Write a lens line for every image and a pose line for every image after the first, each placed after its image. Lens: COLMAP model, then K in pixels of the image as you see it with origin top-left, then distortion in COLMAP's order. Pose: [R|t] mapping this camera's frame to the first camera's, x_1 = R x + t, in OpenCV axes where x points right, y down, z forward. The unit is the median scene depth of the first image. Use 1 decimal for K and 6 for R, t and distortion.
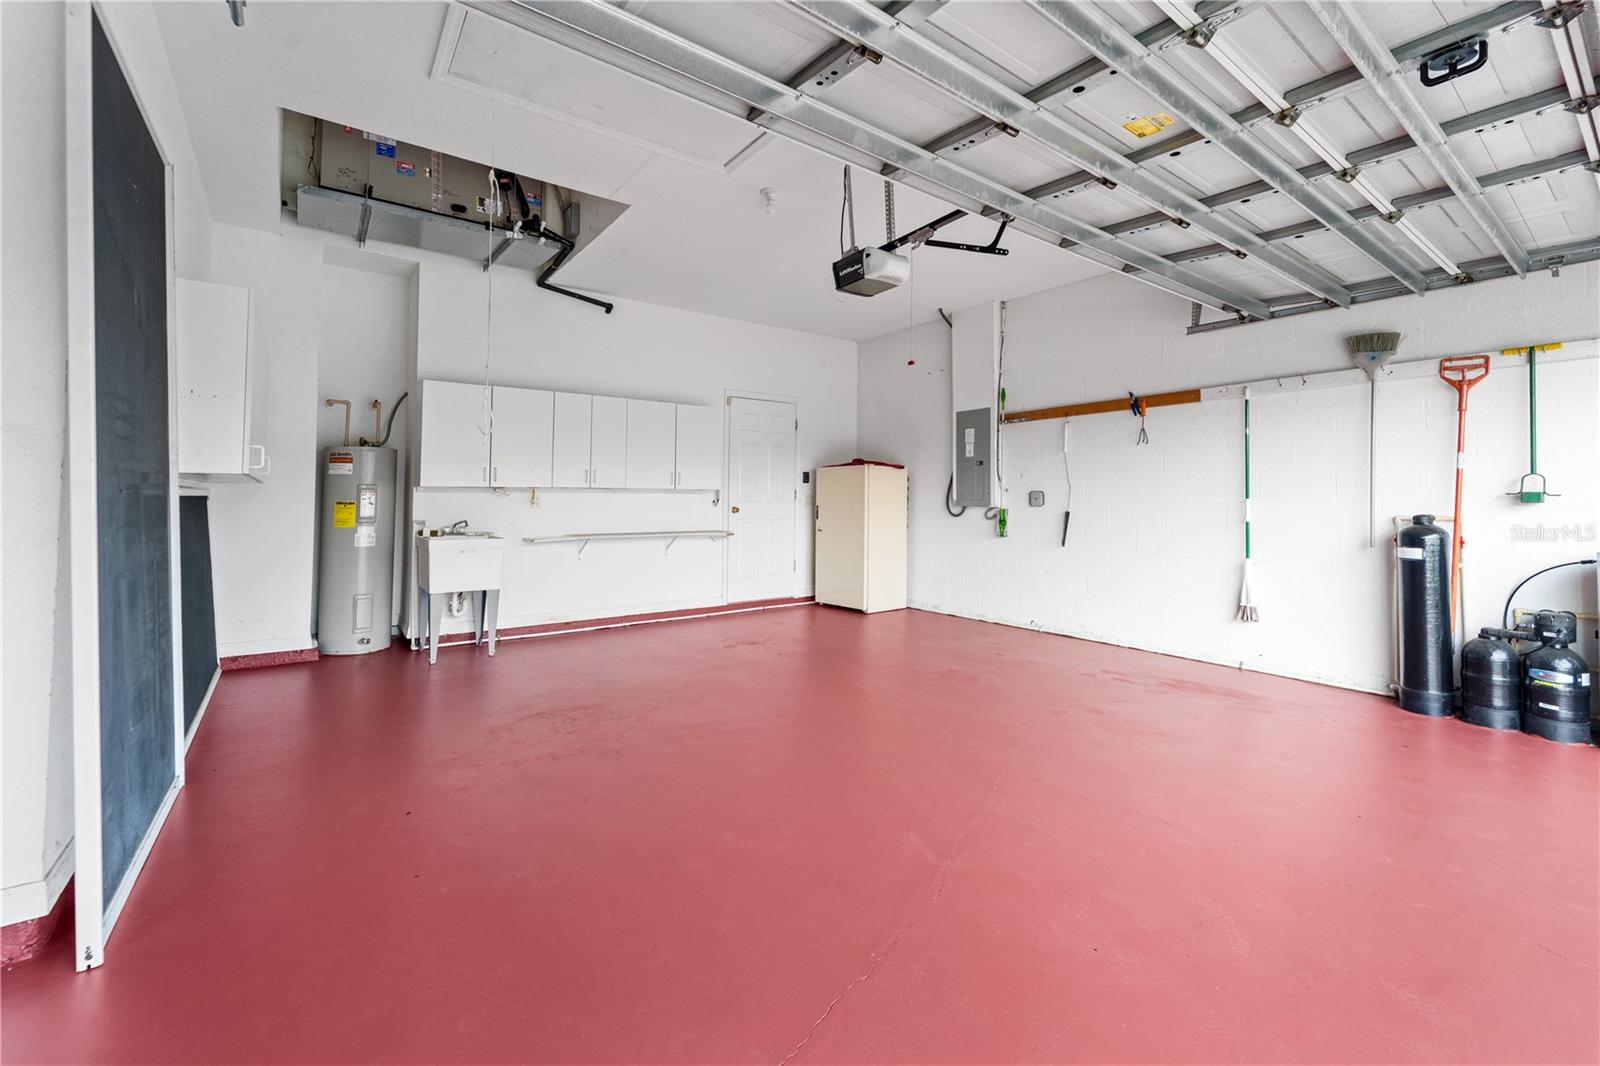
lens RADIAL K [[655.0, 0, 791.6], [0, 655.0, 484.7], [0, 0, 1]] dist [0.000029, -0.001945]
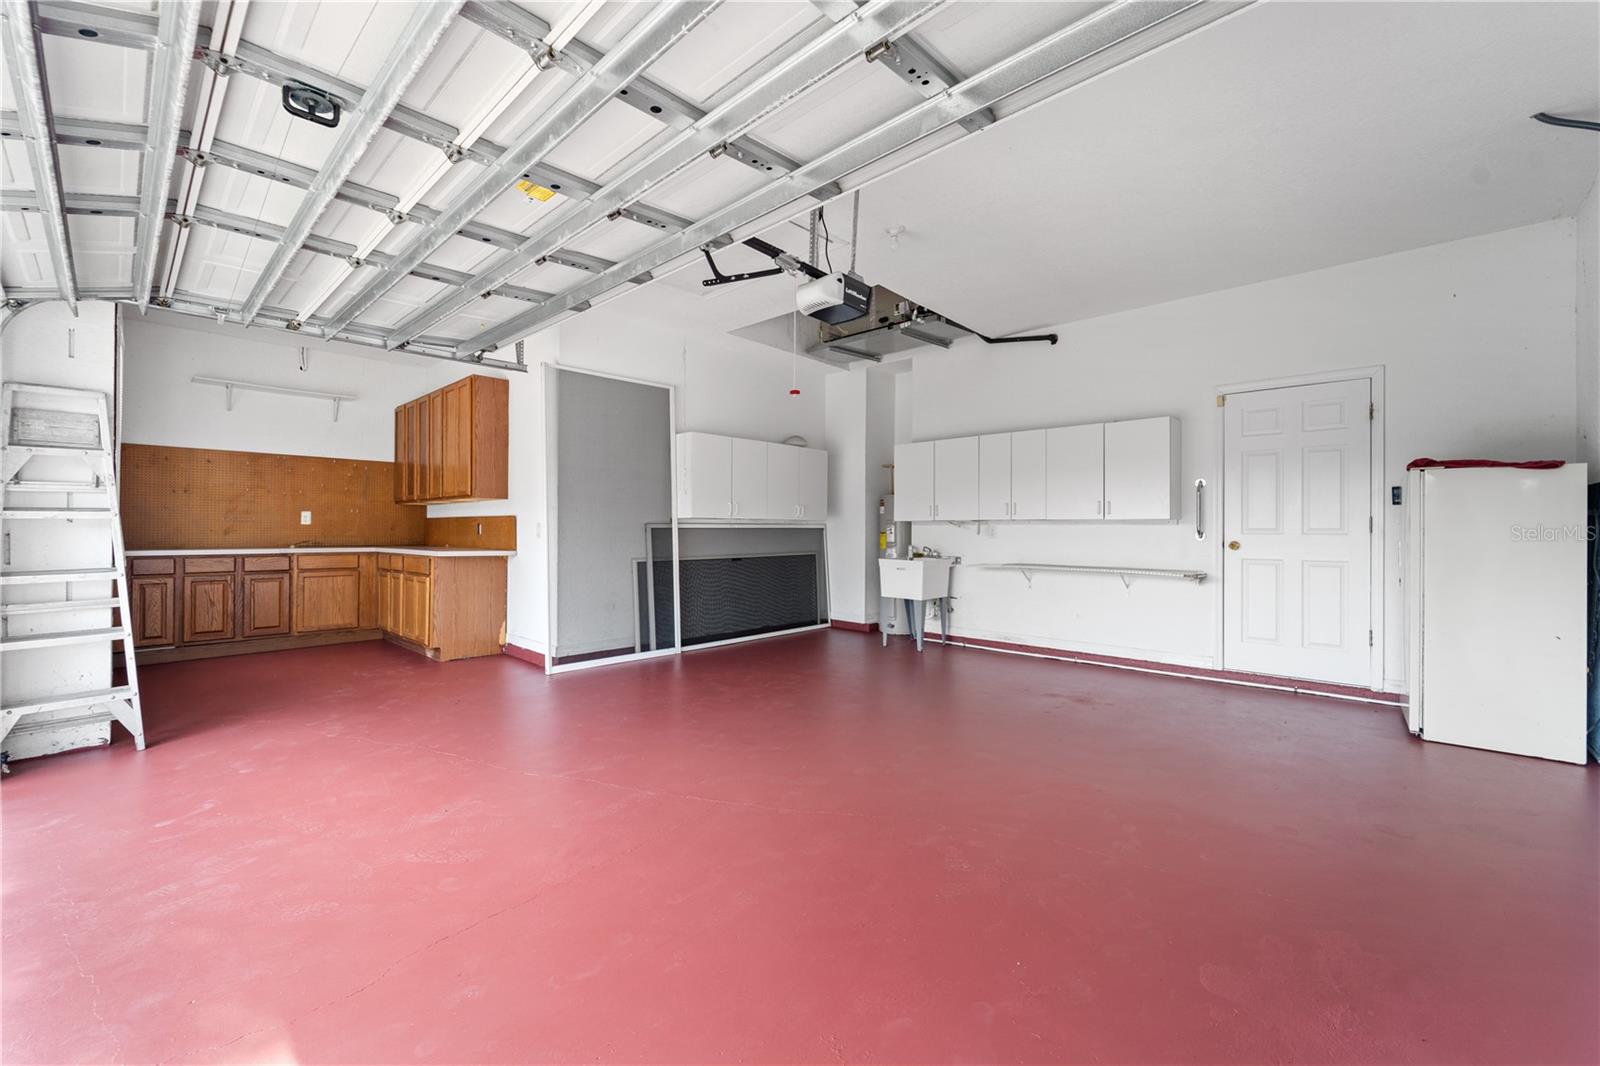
lens RADIAL K [[655.0, 0, 800.5], [0, 655.0, 530.4], [0, 0, 1]] dist [0.000029, -0.001945]
pose [[0.179941, -0.000850, -0.983677, 0.662344], [0.017165, 0.999850, 0.002276, 0.012865], [0.983528, -0.017294, 0.179928, 0.458639]]
